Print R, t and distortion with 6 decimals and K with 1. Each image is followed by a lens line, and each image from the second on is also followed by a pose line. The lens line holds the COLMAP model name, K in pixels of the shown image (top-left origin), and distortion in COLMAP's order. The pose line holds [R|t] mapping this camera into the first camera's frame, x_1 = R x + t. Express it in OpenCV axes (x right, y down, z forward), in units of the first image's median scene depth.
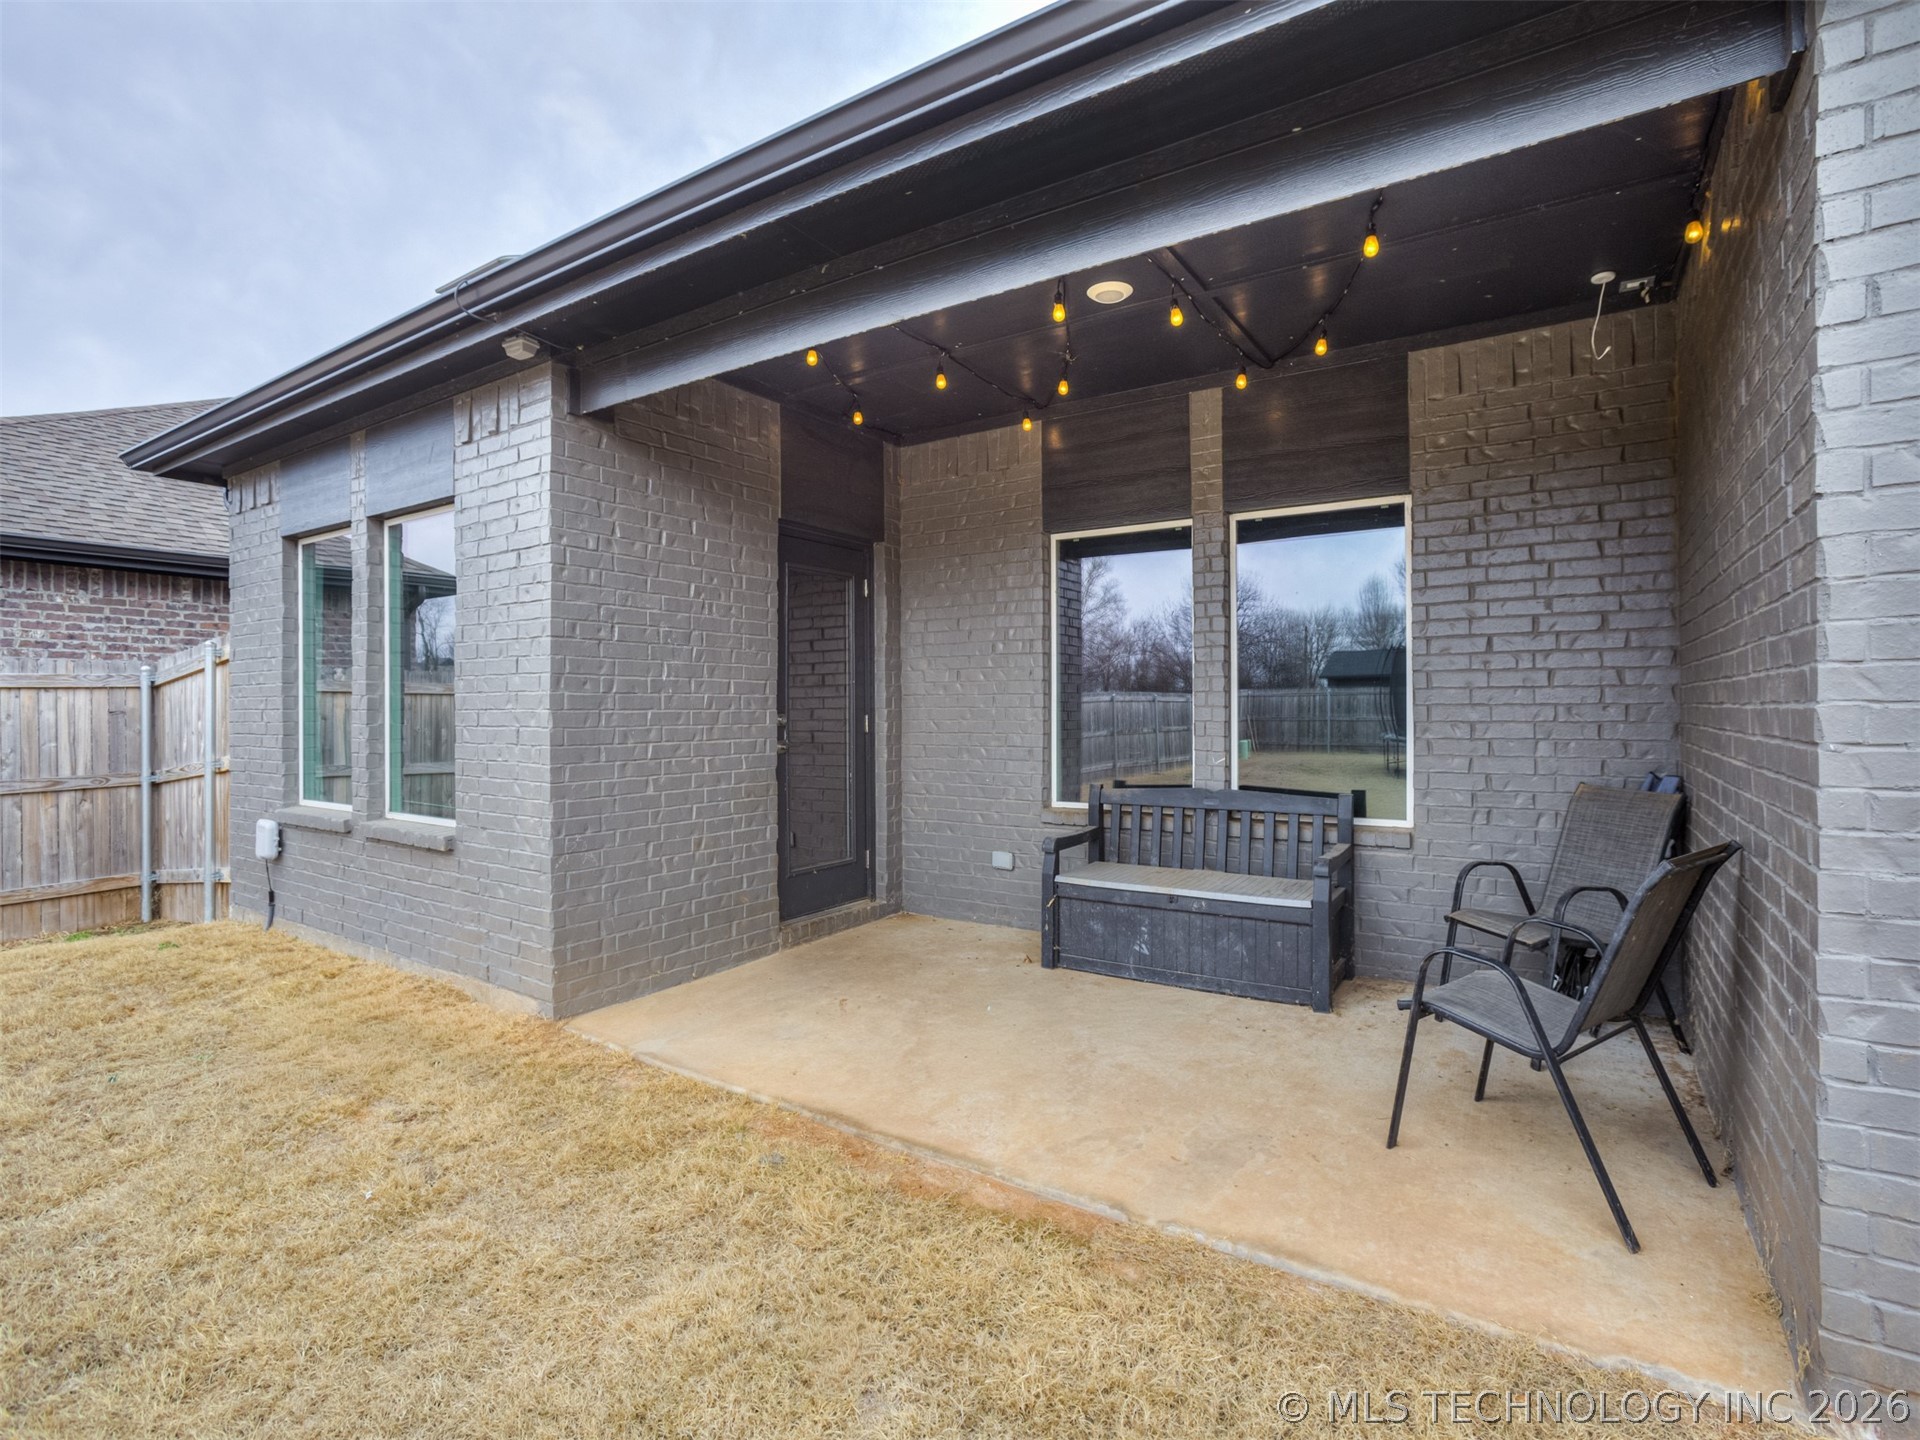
lens RADIAL K [[1204.7, 0, 953.9], [0, 1204.7, 723.1], [0, 0, 1]] dist [-0.046748, 0.013866]
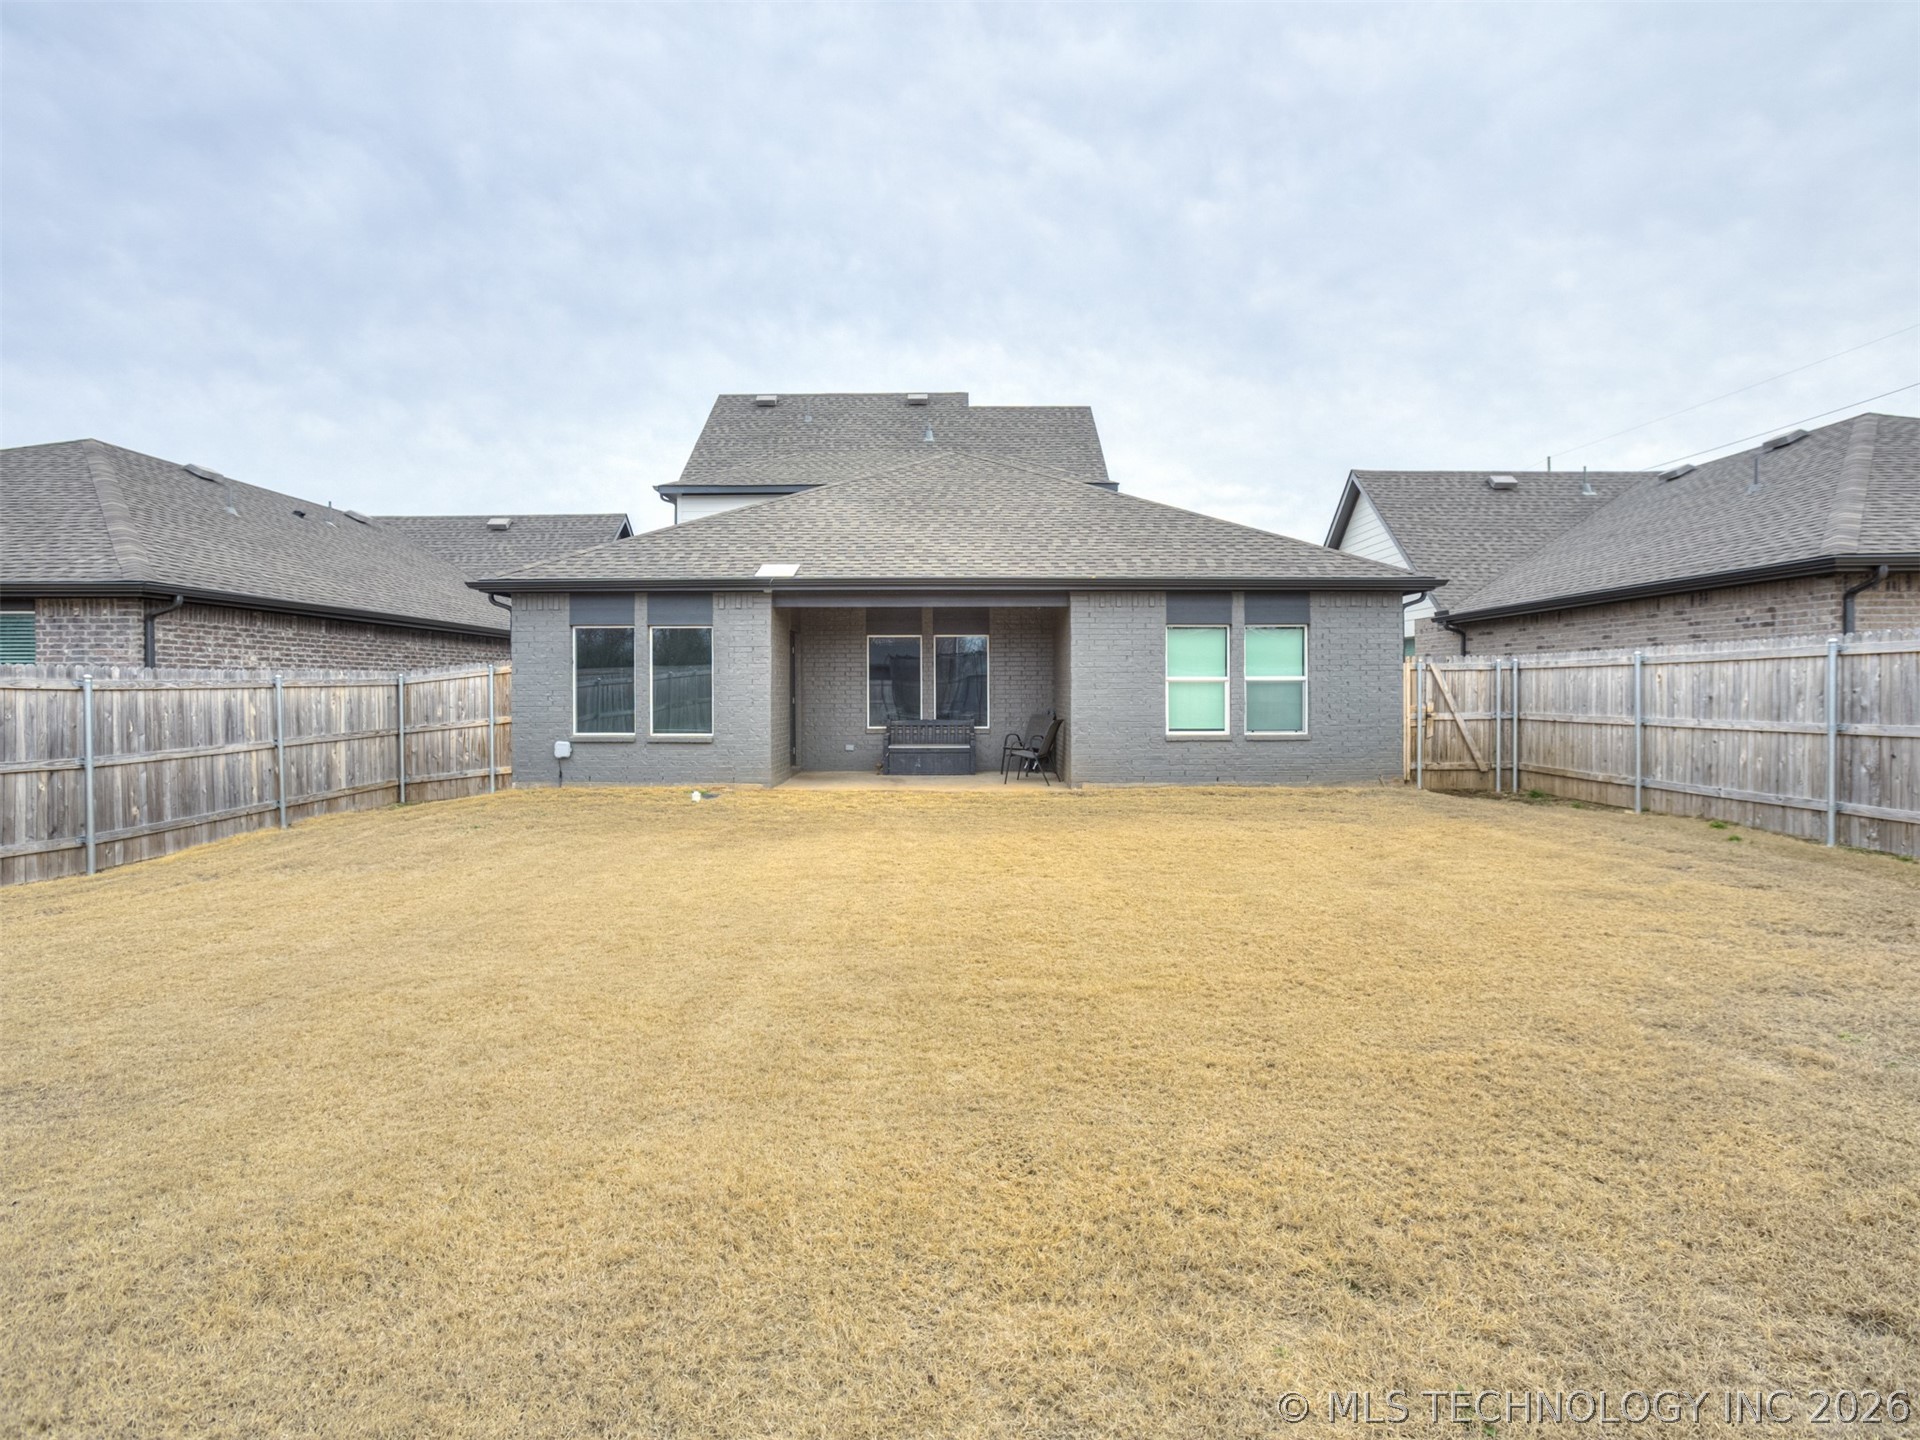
lens RADIAL K [[1204.7, 0, 957.7], [0, 1204.7, 734.7], [0, 0, 1]] dist [-0.046748, 0.013866]
pose [[0.891555, -0.016957, 0.452595, -1.264367], [0.006304, 0.999667, 0.025035, 0.015485], [-0.452869, -0.019467, 0.891365, -2.060649]]
